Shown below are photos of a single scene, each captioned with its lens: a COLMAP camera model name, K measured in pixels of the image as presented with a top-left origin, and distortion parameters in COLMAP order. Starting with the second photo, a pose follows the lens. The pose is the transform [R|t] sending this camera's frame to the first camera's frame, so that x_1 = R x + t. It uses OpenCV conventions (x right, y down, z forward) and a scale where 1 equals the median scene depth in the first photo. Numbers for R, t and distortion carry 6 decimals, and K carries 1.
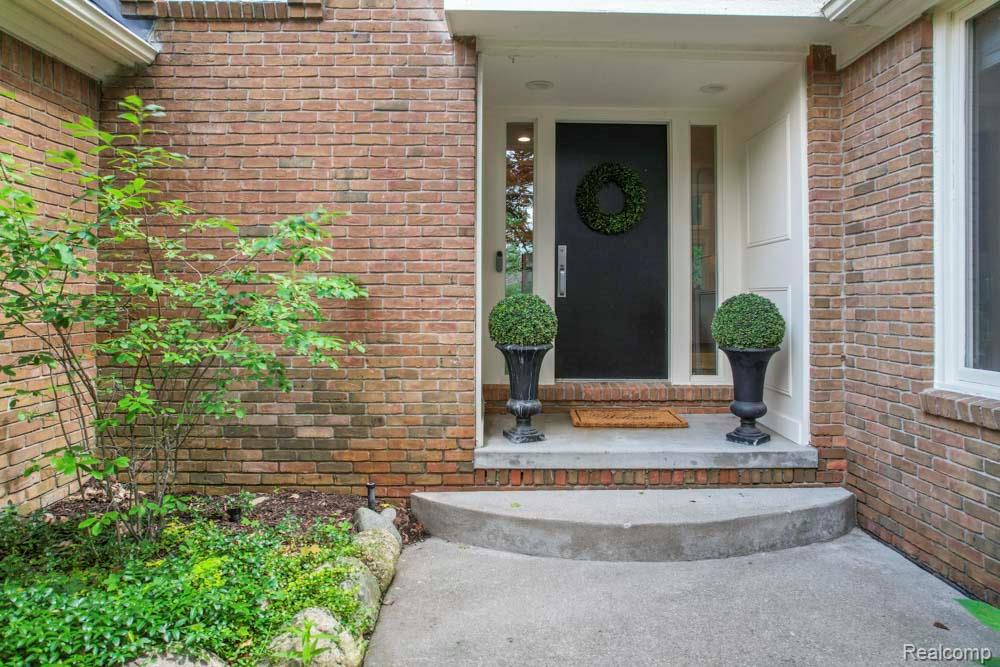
lens RADIAL K [[633.4, 0, 487.0], [0, 633.4, 279.7], [0, 0, 1]] dist [-0.009802, -0.002984]
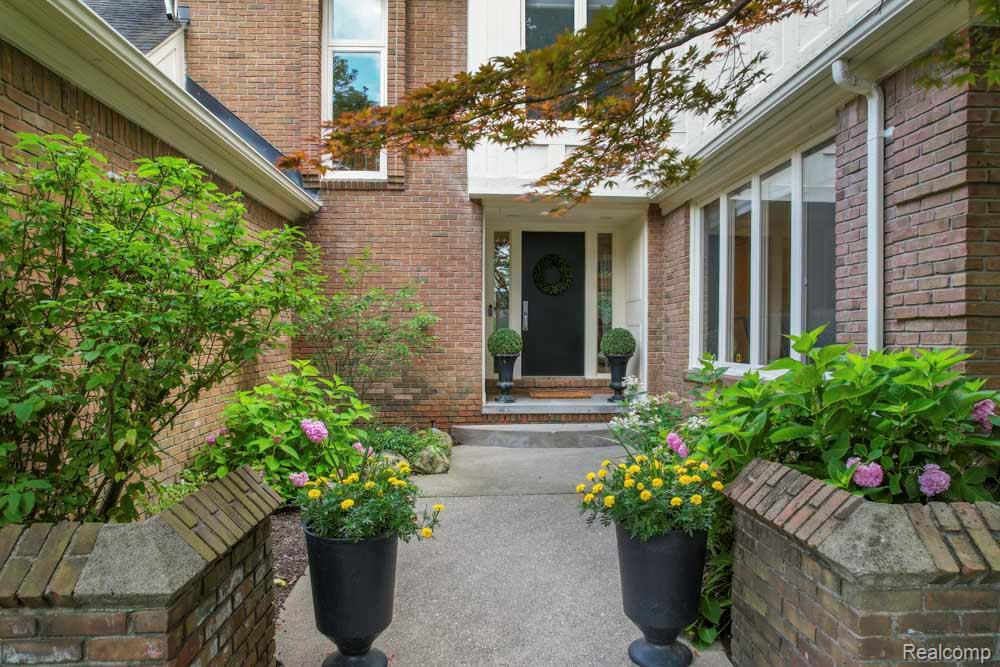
lens RADIAL K [[633.4, 0, 499.0], [0, 633.4, 335.6], [0, 0, 1]] dist [-0.009802, -0.002984]
pose [[0.997537, -0.003728, 0.070042, -0.105419], [0.001682, 0.999571, 0.029255, -0.013066], [-0.070121, -0.029065, 0.997115, -1.012902]]
